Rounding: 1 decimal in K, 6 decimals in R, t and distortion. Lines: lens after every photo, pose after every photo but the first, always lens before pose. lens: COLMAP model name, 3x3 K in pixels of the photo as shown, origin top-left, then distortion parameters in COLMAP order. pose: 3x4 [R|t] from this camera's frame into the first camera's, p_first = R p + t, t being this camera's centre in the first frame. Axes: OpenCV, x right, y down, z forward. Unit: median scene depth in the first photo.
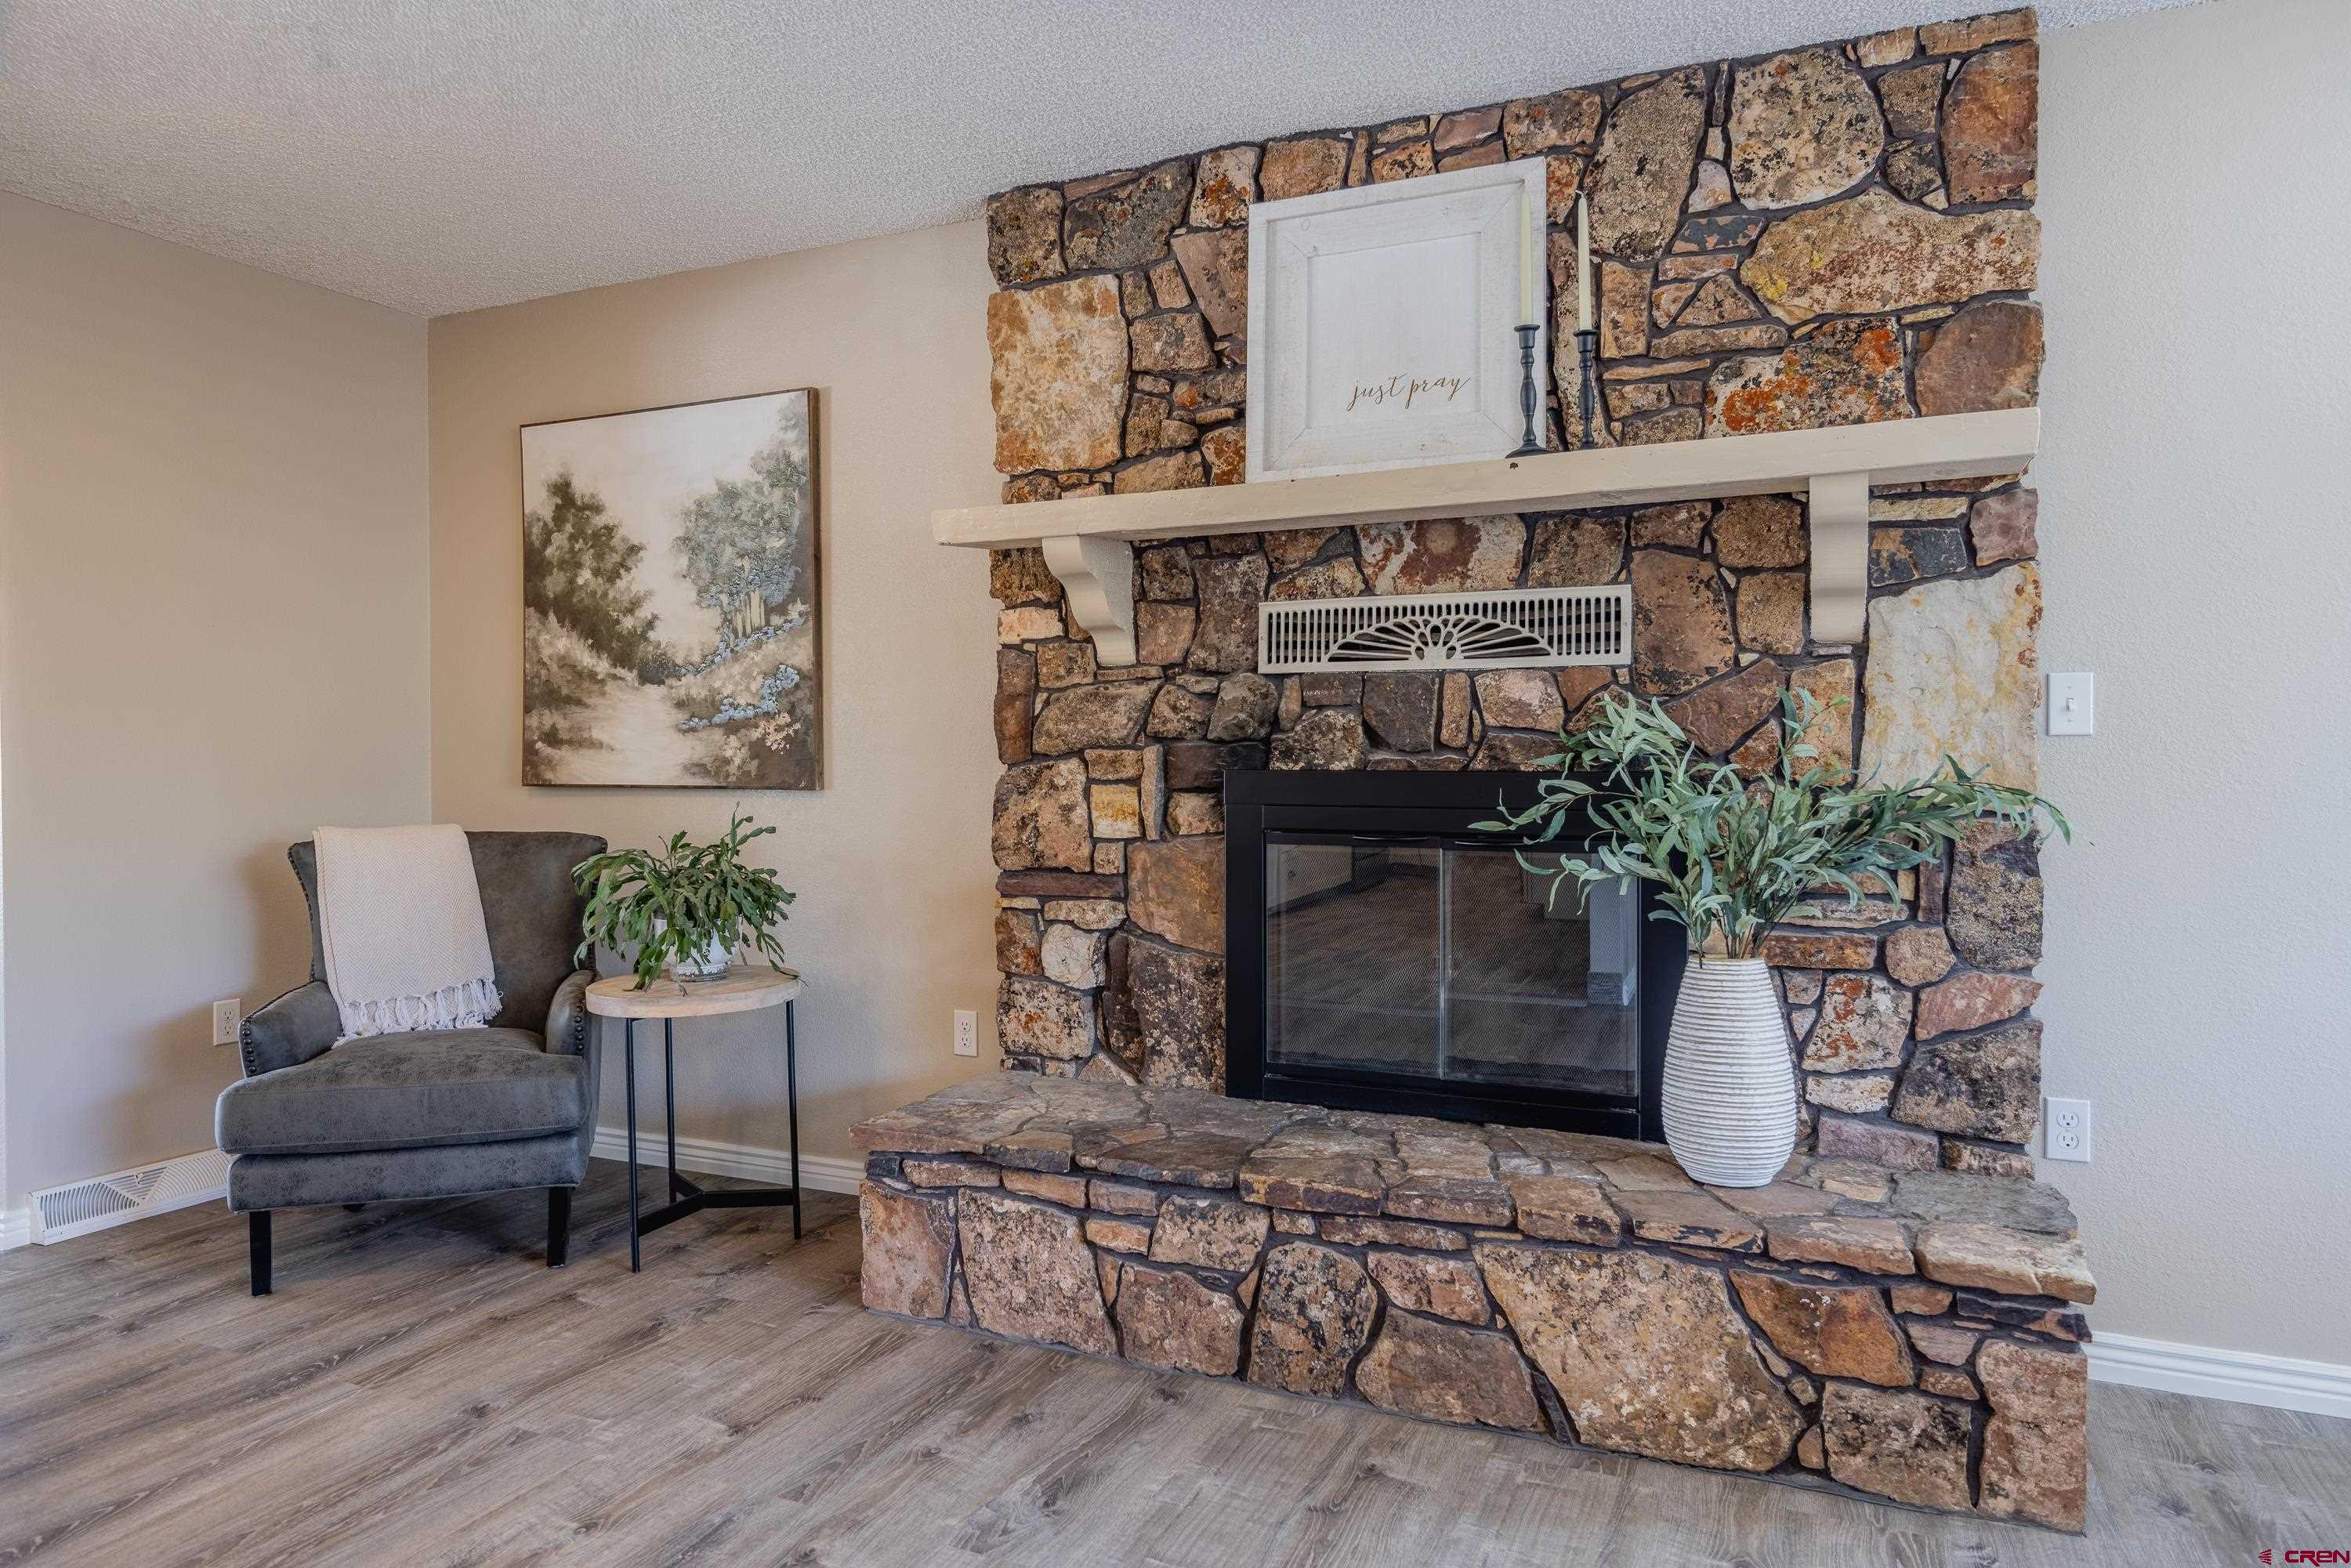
lens RADIAL K [[1468.9, 0, 1171.8], [0, 1468.9, 771.4], [0, 0, 1]] dist [-0.019396, -0.000430]
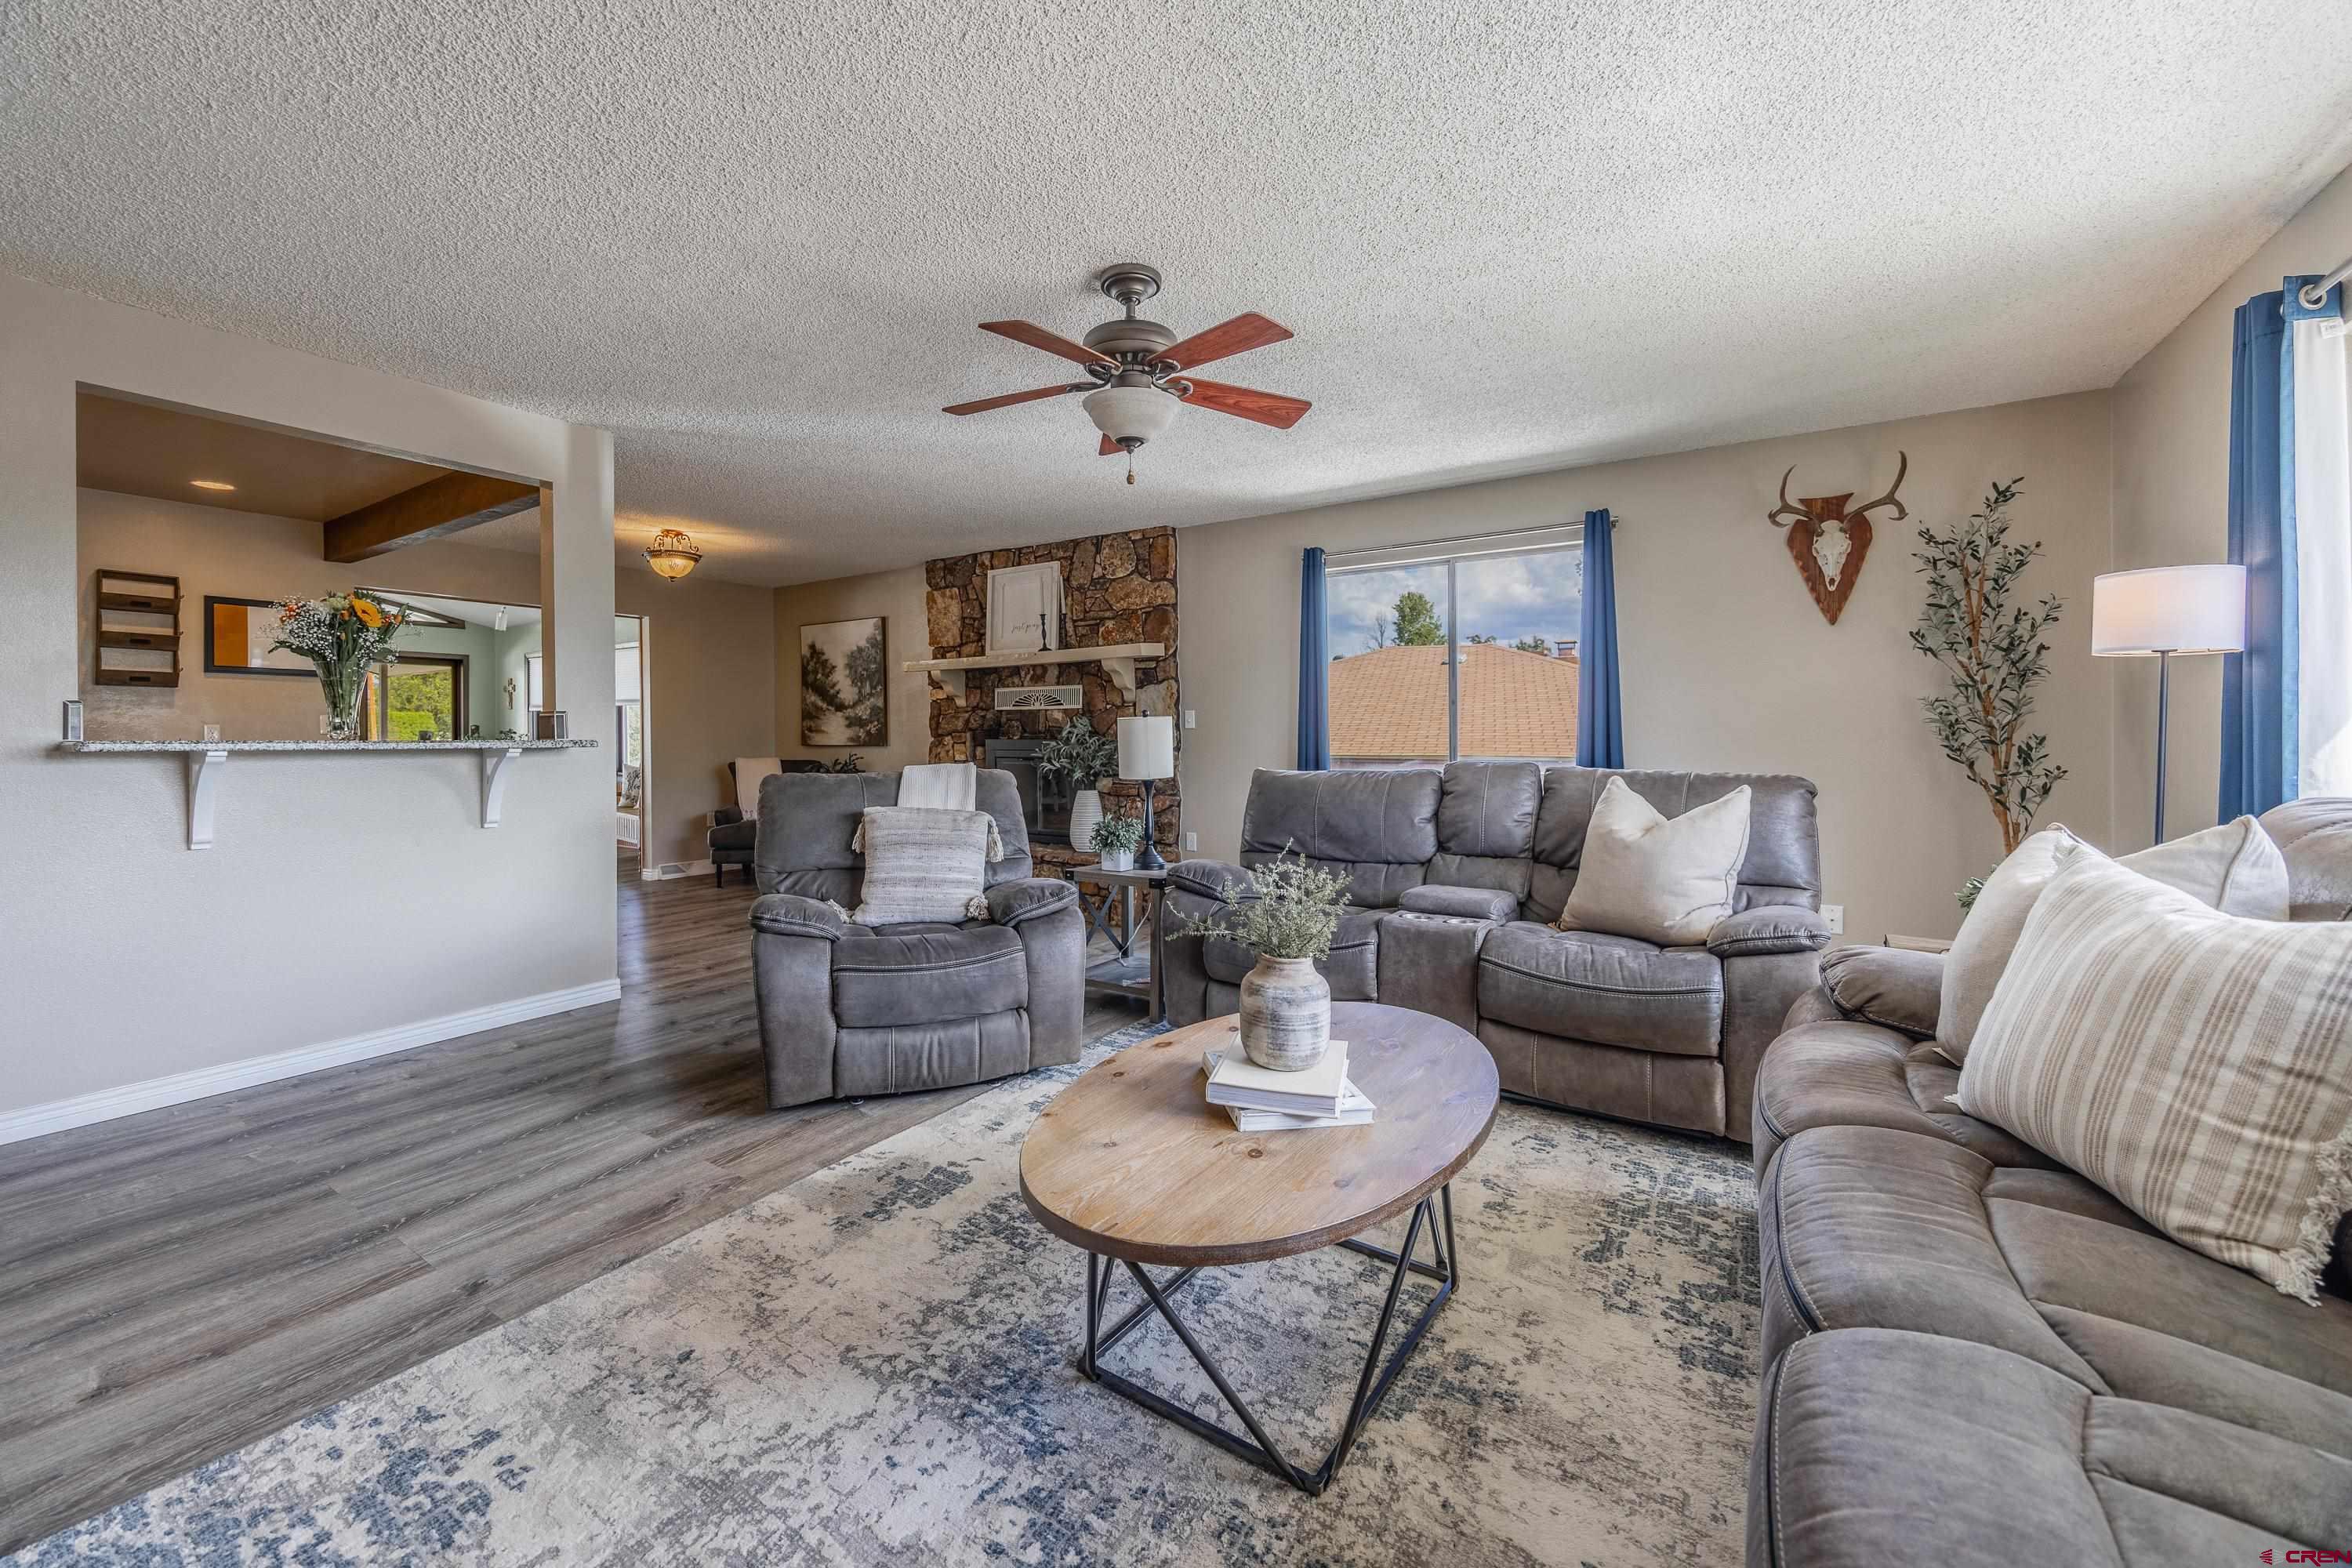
lens RADIAL K [[934.3, 0, 1086.6], [0, 934.3, 740.4], [0, 0, 1]] dist [0.017747, 0.000175]
pose [[0.981775, -0.005315, -0.189972, 0.631744], [0.006154, 0.999974, 0.003831, -0.004814], [0.189947, -0.004930, 0.981782, -0.987409]]
